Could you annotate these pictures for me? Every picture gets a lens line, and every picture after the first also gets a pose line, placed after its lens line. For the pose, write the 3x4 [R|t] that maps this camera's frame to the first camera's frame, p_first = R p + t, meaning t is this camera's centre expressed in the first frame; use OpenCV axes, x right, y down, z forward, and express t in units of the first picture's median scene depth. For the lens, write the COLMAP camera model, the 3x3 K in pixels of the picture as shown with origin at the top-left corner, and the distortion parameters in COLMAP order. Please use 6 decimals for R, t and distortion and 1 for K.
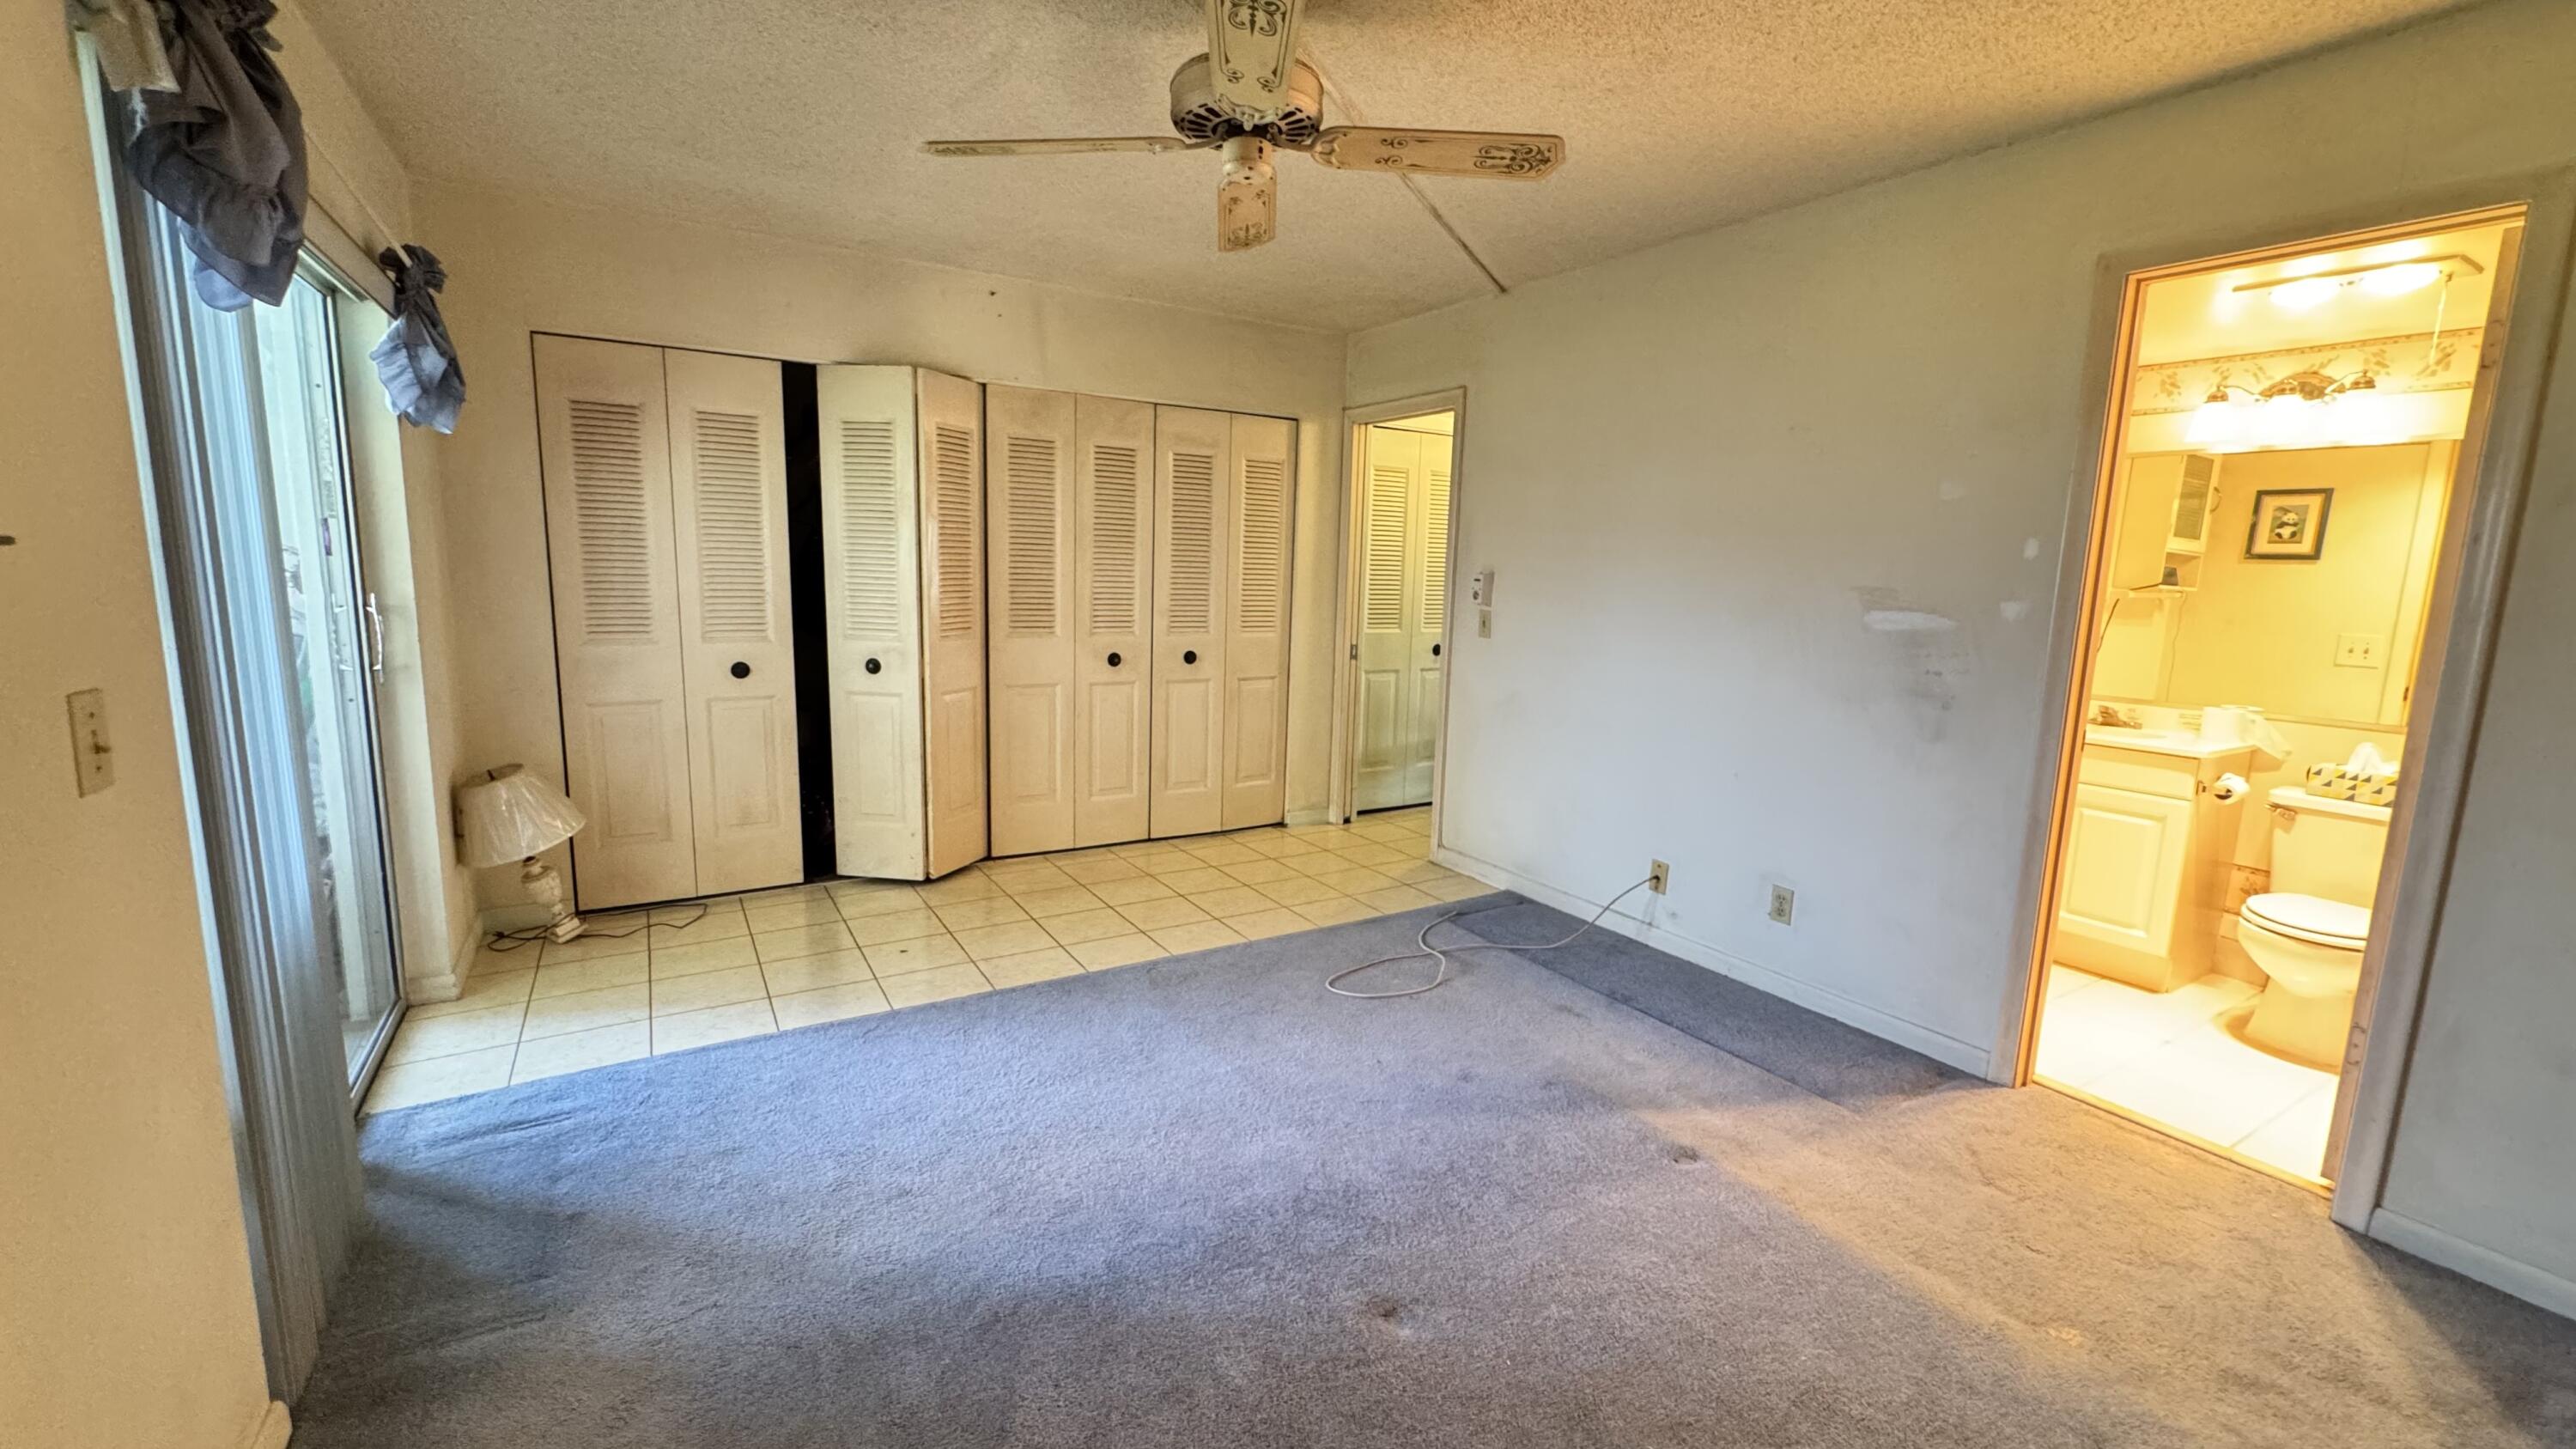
lens RADIAL K [[1025.8, 0, 1288.0], [0, 1025.8, 724.5], [0, 0, 1]] dist [-0.001451, -0.000244]
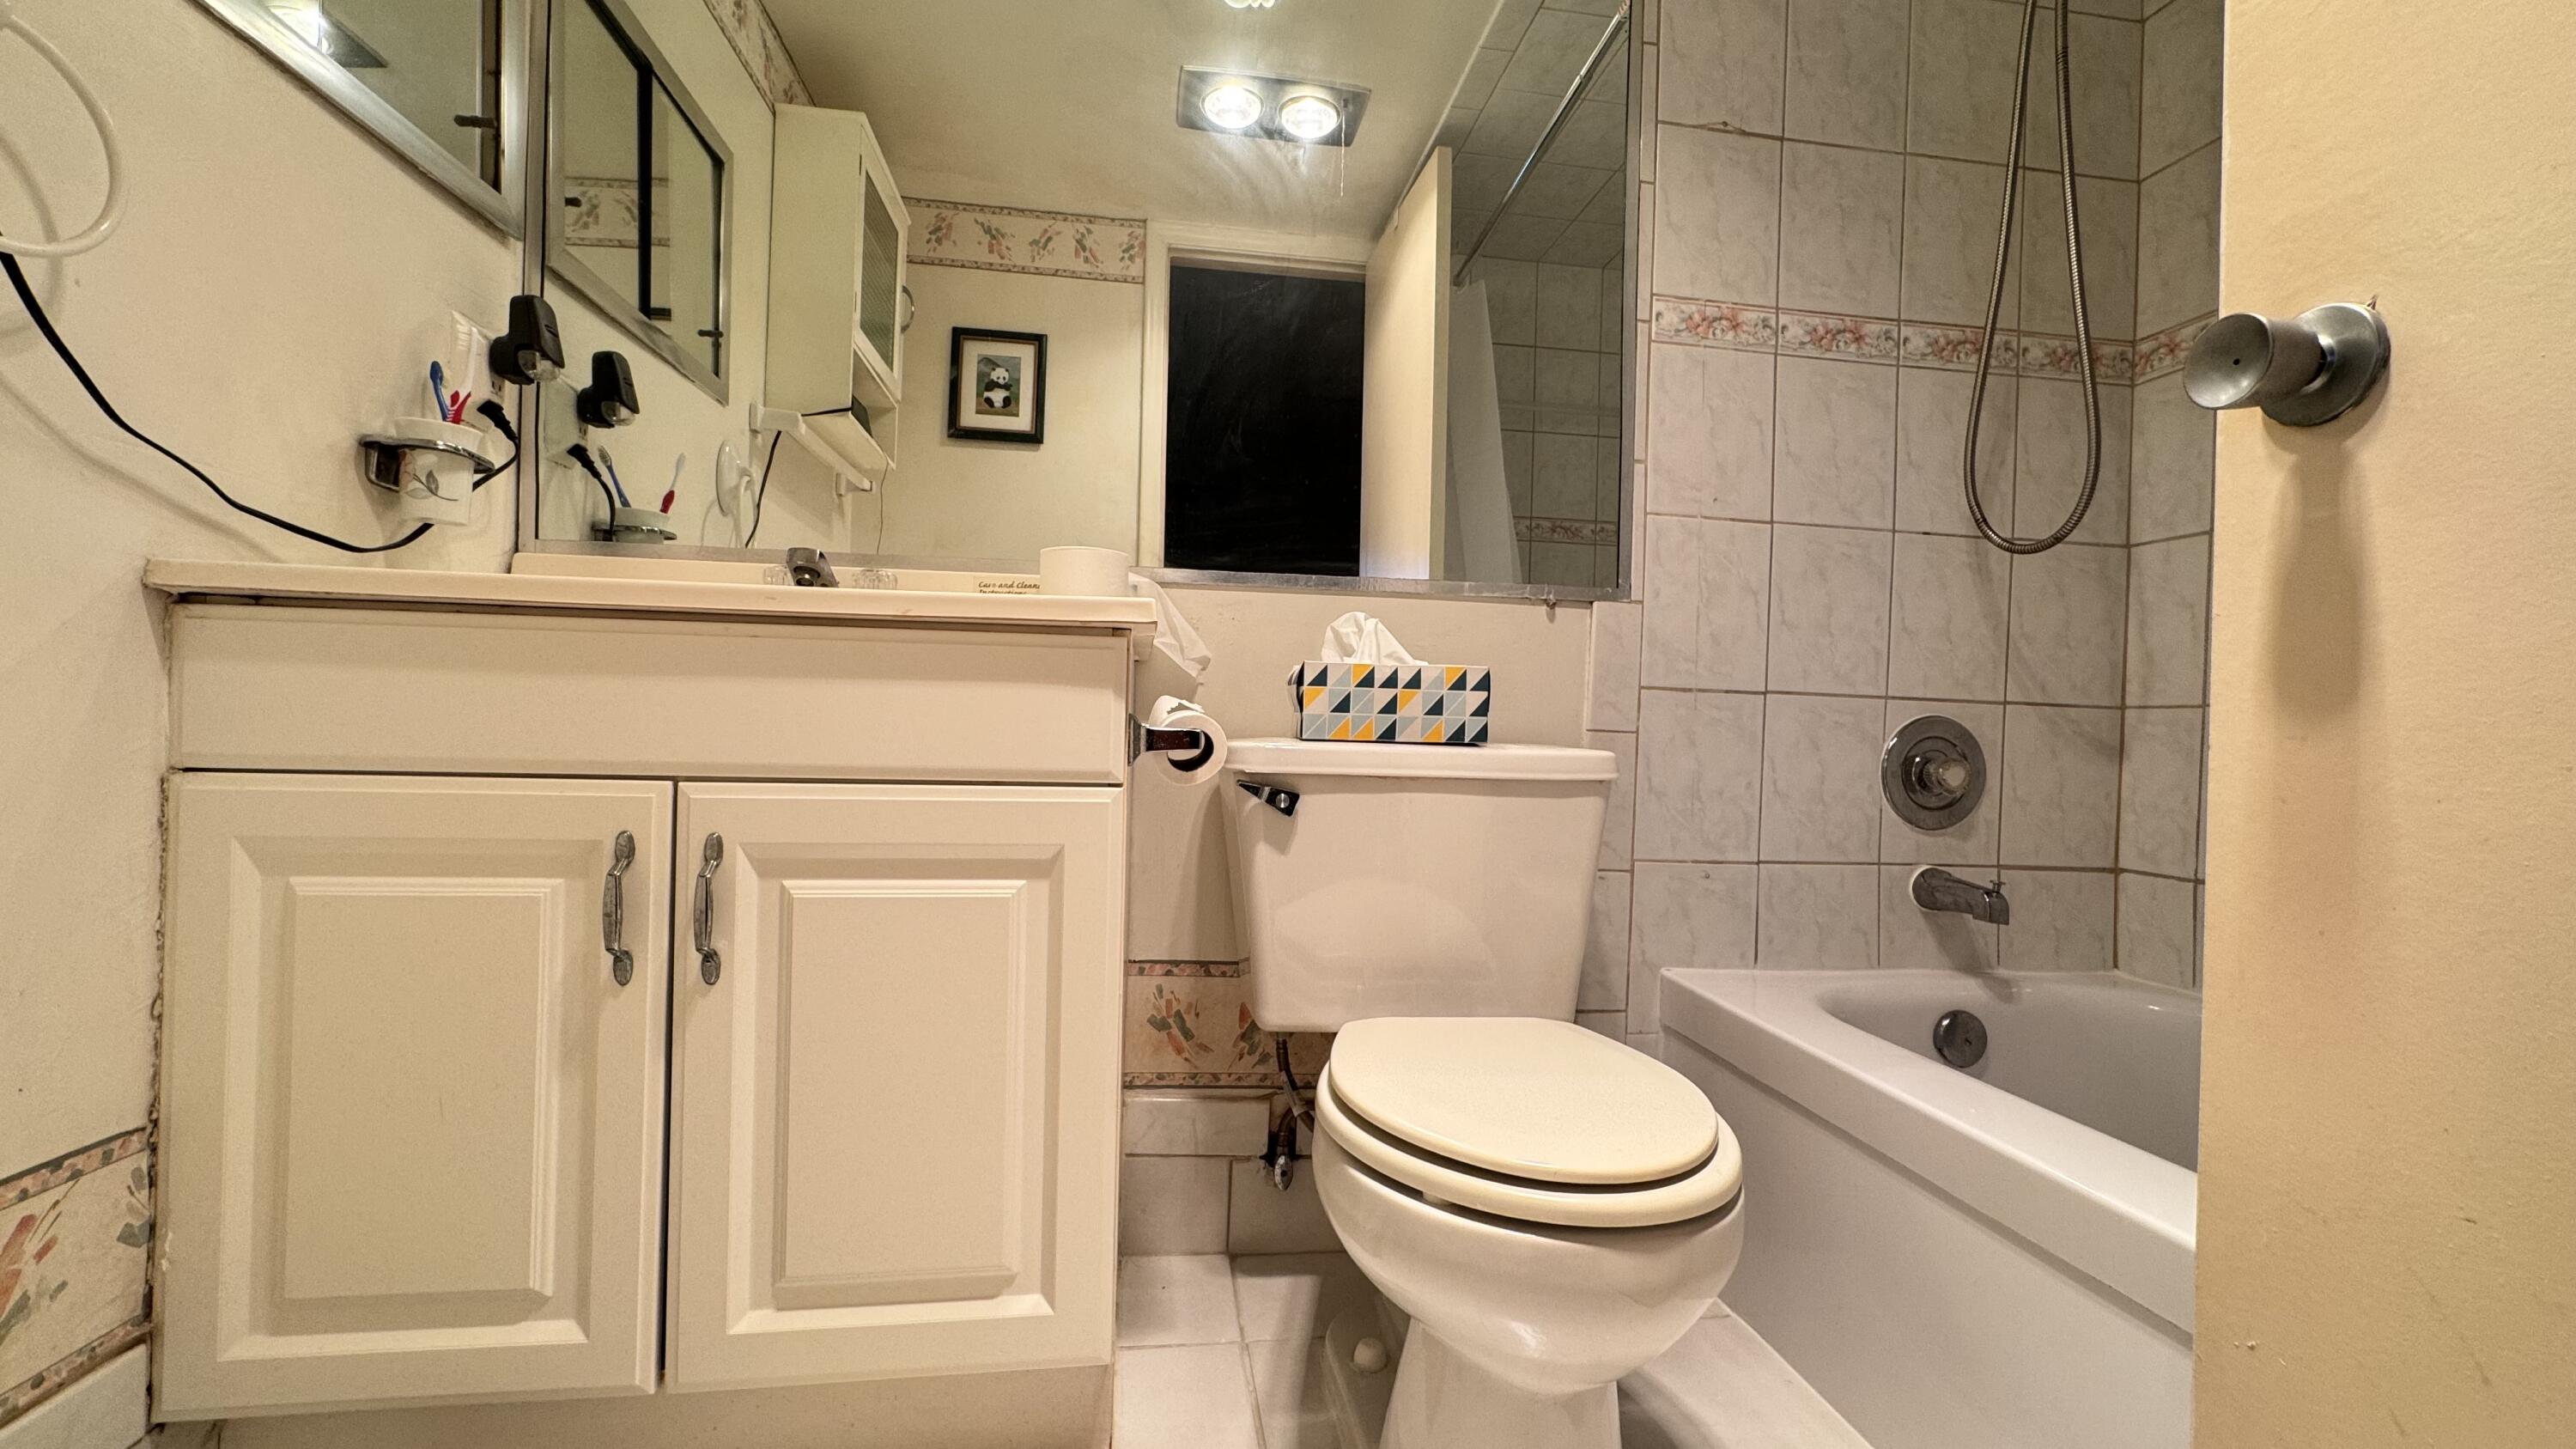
lens RADIAL K [[1025.8, 0, 1288.0], [0, 1025.8, 724.5], [0, 0, 1]] dist [-0.001451, -0.000244]
pose [[0.395027, -0.017552, 0.918502, 0.477004], [0.128284, 0.991075, -0.036233, 0.055393], [-0.909669, 0.132142, 0.393753, 0.630967]]
